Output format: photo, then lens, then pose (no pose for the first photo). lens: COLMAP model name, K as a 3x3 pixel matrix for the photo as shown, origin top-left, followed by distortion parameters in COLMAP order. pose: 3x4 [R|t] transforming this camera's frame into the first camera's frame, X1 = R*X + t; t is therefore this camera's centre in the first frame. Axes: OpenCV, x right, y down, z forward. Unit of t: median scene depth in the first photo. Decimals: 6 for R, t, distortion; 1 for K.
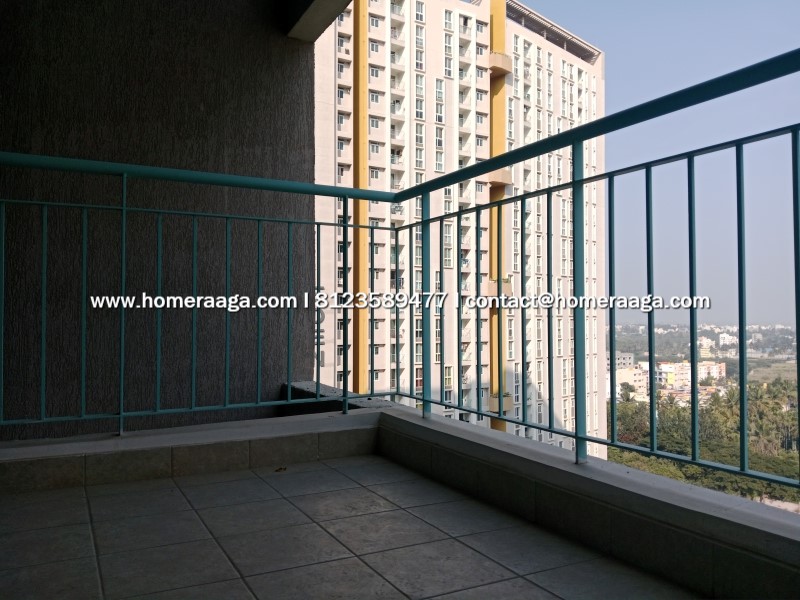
lens RADIAL K [[618.5, 0, 399.7], [0, 618.5, 300.4], [0, 0, 1]] dist [0.016000, -0.071837]
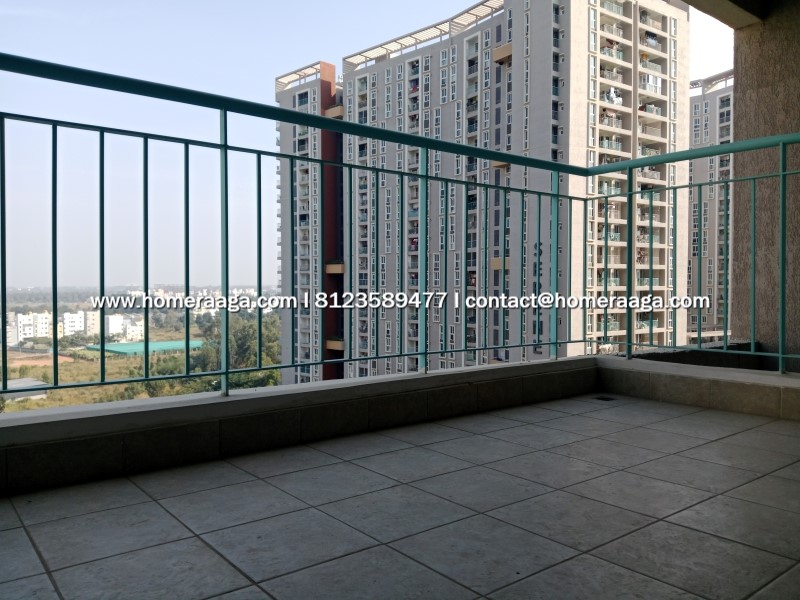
lens RADIAL K [[618.5, 0, 399.8], [0, 618.5, 299.3], [0, 0, 1]] dist [0.016000, -0.071837]
pose [[-0.176363, -0.014286, 0.984222, -0.867900], [-0.020702, 0.999727, 0.010801, 0.067202], [-0.984108, -0.018470, -0.176610, 0.878490]]
